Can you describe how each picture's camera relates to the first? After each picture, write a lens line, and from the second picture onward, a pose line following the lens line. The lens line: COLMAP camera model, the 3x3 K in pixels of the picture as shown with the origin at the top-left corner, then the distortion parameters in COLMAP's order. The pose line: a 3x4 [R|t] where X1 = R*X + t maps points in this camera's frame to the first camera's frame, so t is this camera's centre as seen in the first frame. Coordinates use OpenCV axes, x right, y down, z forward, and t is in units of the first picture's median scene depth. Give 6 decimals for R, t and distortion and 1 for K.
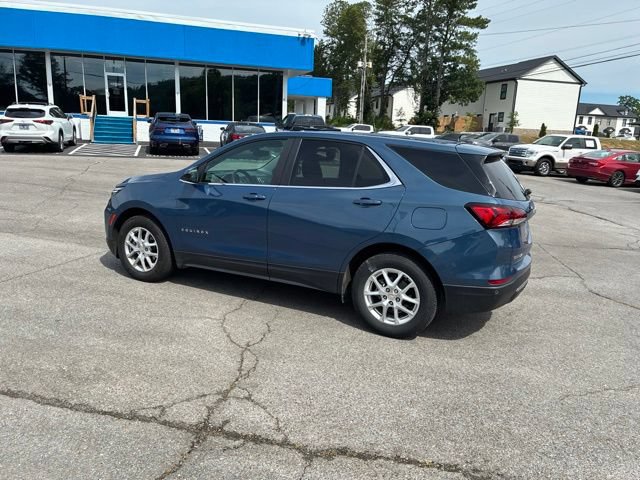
lens RADIAL K [[484.3, 0, 327.9], [0, 484.3, 241.5], [0, 0, 1]] dist [0.044067, -0.048473]
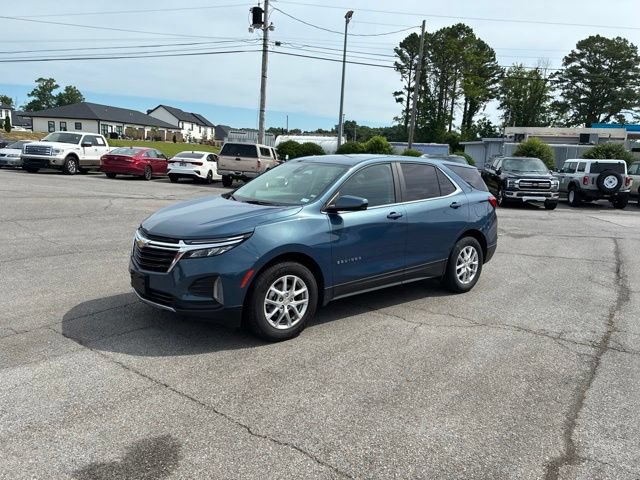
lens RADIAL K [[484.1, 0, 327.4], [0, 484.1, 236.8], [0, 0, 1]] dist [0.052794, -0.067772]
pose [[0.401179, -0.186013, 0.896914, -0.219271], [0.175644, 0.976616, 0.123979, -0.037237], [-0.899002, 0.107799, 0.424470, 0.117271]]
